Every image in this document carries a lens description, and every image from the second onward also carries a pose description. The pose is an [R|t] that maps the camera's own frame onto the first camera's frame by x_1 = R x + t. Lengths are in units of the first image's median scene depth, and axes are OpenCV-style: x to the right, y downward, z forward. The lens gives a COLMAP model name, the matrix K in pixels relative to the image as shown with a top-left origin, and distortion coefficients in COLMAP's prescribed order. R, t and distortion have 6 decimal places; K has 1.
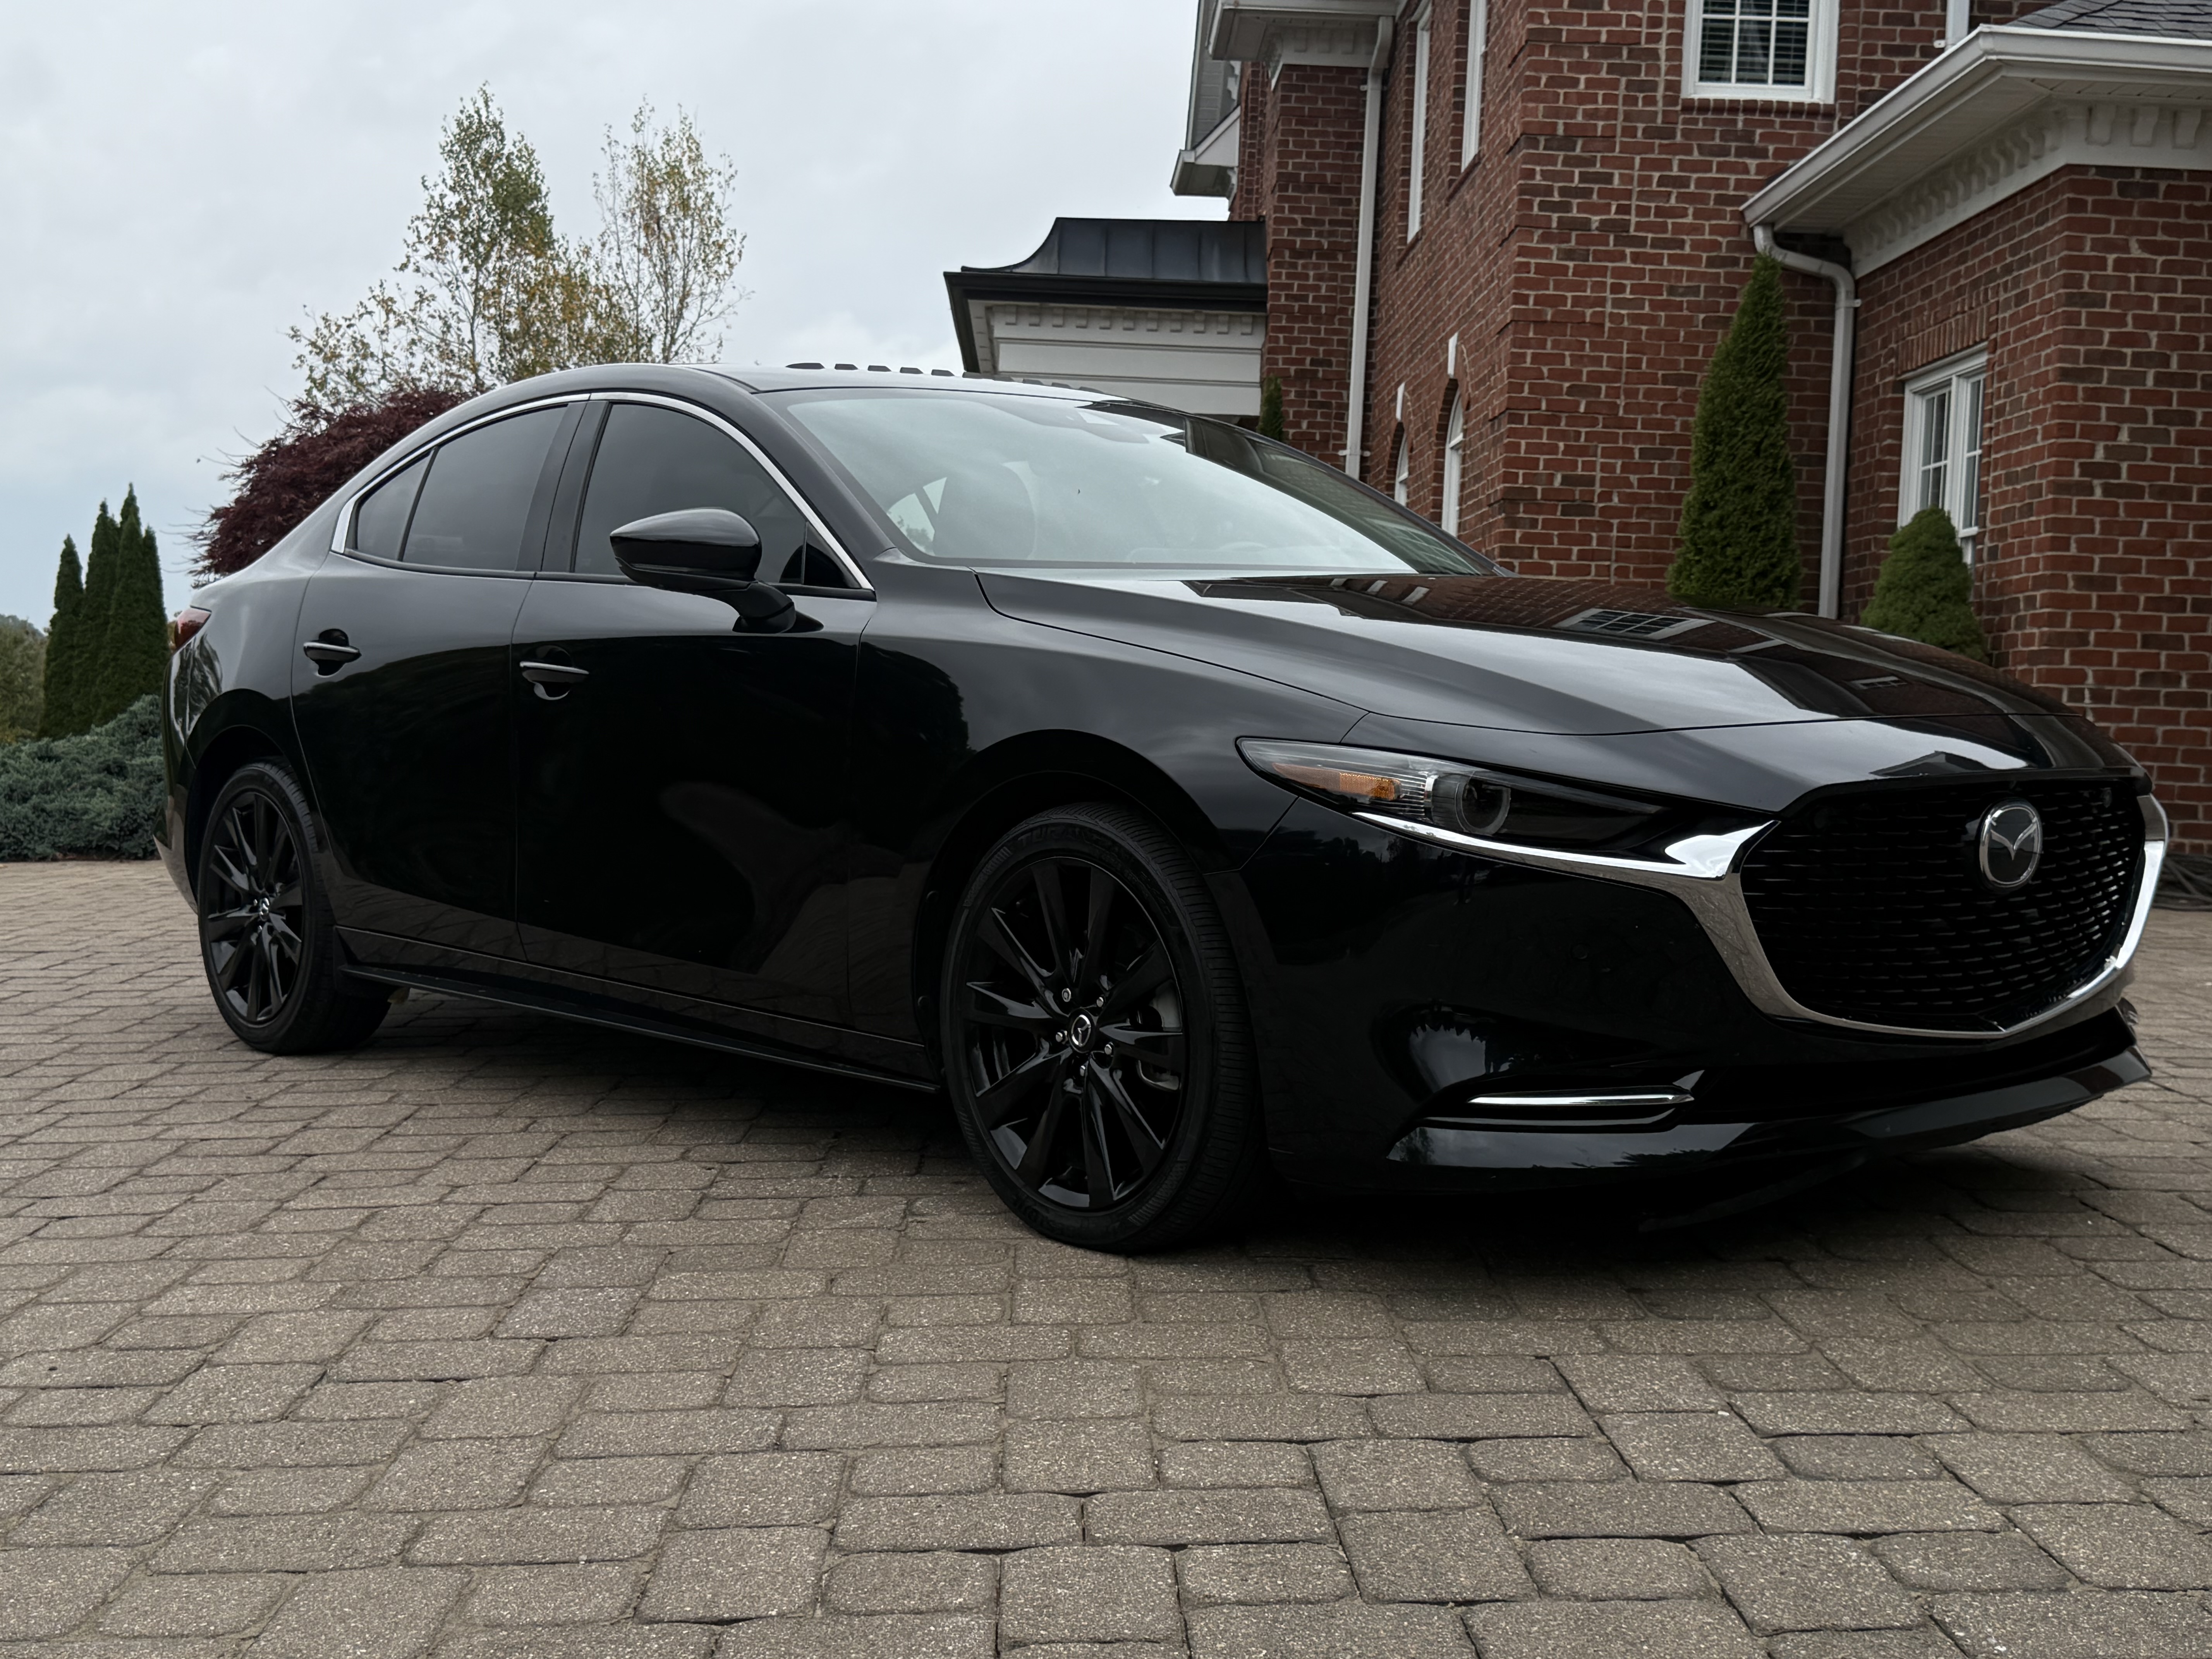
lens RADIAL K [[2562.8, 0, 1106.0], [0, 2562.8, 829.5], [0, 0, 1]] dist [0.165239, -0.436550]
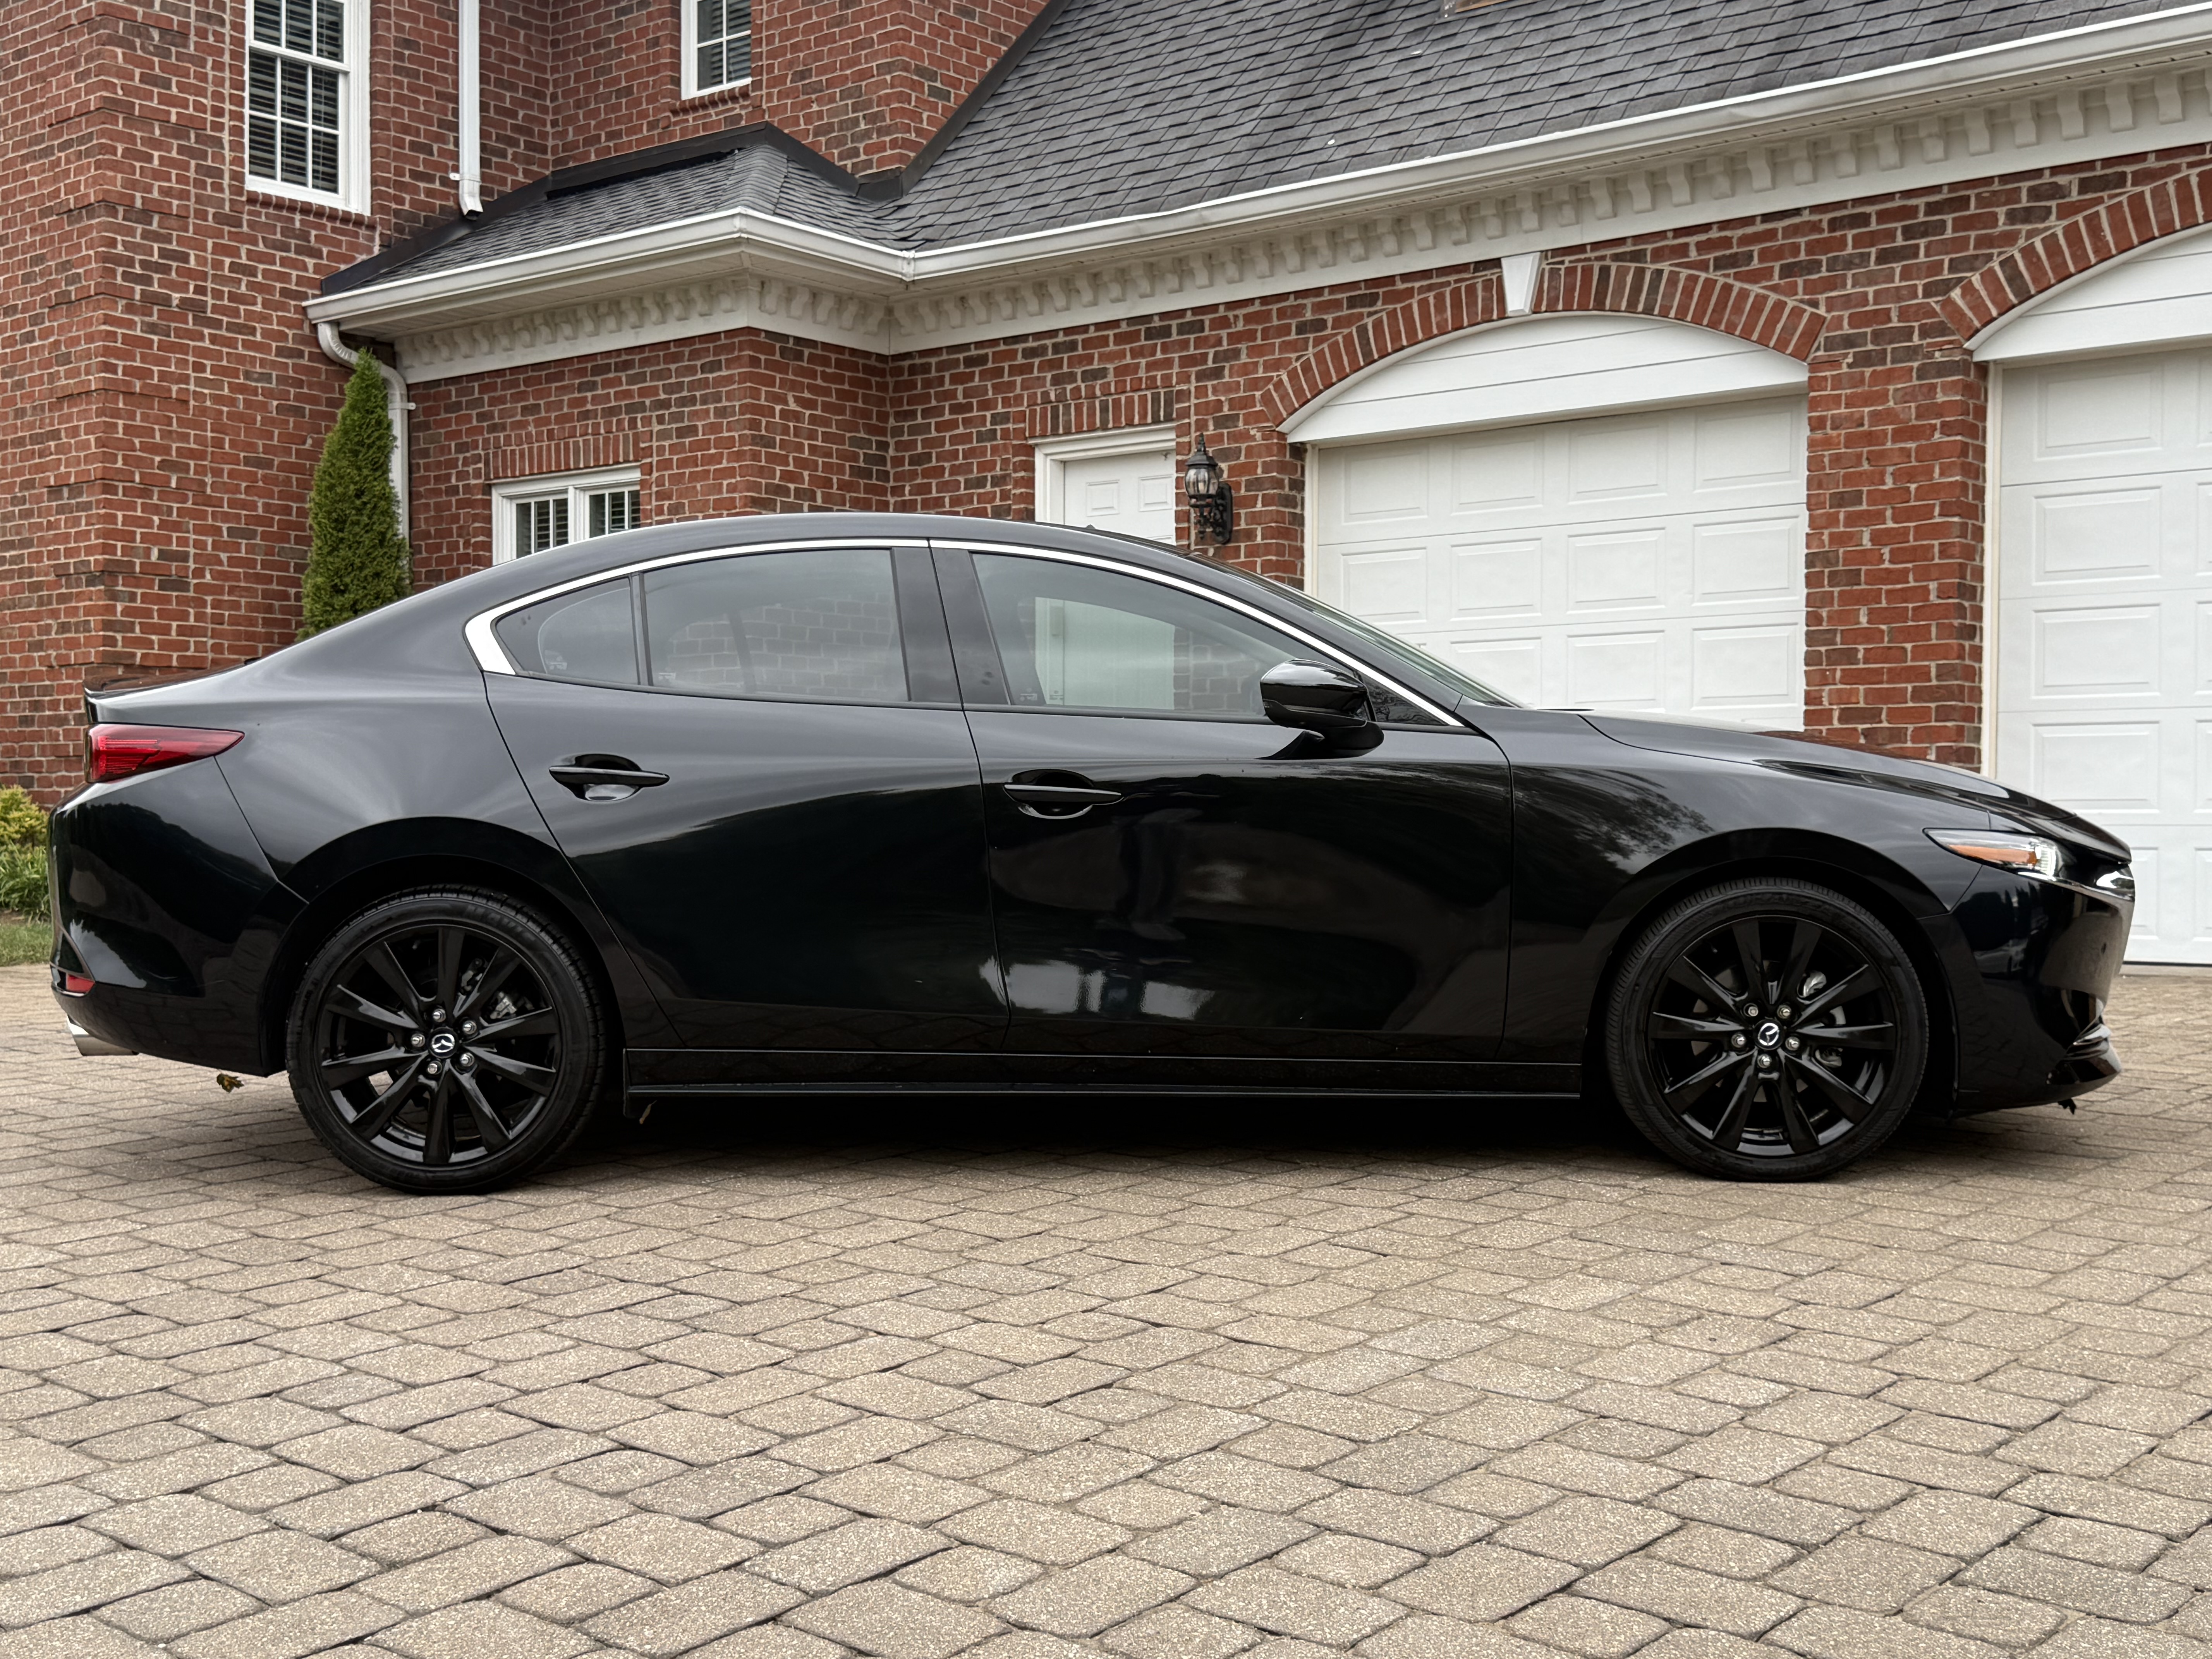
lens RADIAL K [[2562.8, 0, 1106.0], [0, 2562.8, 829.5], [0, 0, 1]] dist [0.165239, -0.436550]
pose [[0.663670, -0.035959, 0.747160, -0.329697], [0.050711, 0.998709, 0.003021, -0.015040], [-0.746304, 0.035884, 0.664637, 0.072864]]
